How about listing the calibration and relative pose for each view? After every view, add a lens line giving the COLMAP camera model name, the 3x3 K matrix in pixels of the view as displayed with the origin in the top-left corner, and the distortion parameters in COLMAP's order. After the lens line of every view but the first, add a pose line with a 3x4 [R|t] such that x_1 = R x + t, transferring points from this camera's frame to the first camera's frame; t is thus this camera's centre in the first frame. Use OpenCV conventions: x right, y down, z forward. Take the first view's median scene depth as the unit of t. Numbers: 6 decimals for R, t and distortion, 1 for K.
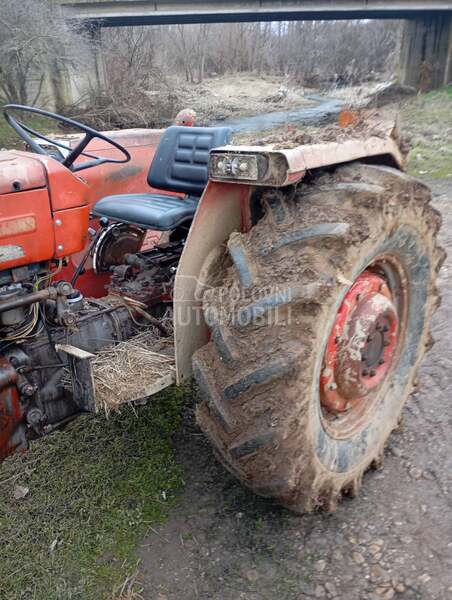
lens RADIAL K [[490.4, 0, 224.3], [0, 490.4, 298.1], [0, 0, 1]] dist [0.076449, -0.091257]
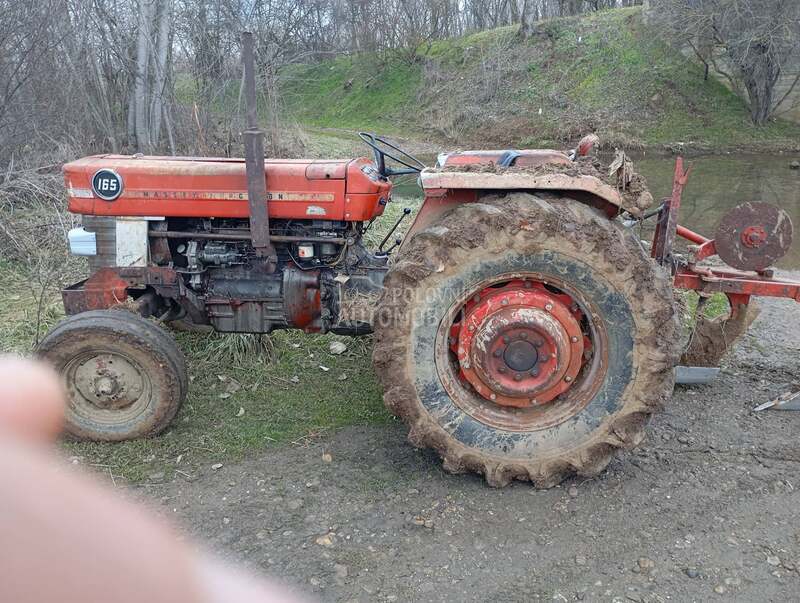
lens RADIAL K [[645.8, 0, 396.8], [0, 645.8, 305.4], [0, 0, 1]] dist [0.088349, -0.110440]
pose [[0.566209, 0.264162, -0.780785, 1.430368], [-0.313042, 0.945197, 0.092776, -0.061933], [0.762504, 0.191888, 0.617873, -0.167557]]
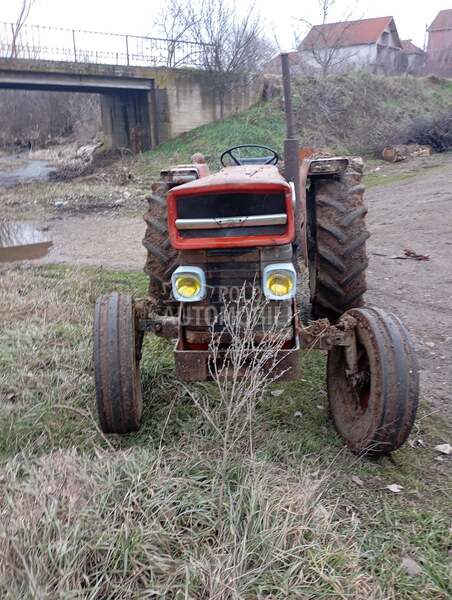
lens RADIAL K [[490.4, 0, 224.3], [0, 490.4, 298.1], [0, 0, 1]] dist [0.076449, -0.091257]
pose [[0.805267, -0.185218, 0.563240, -1.743127], [0.247672, 0.968185, -0.035717, 0.314667], [-0.538706, 0.168260, 0.825521, -0.628954]]
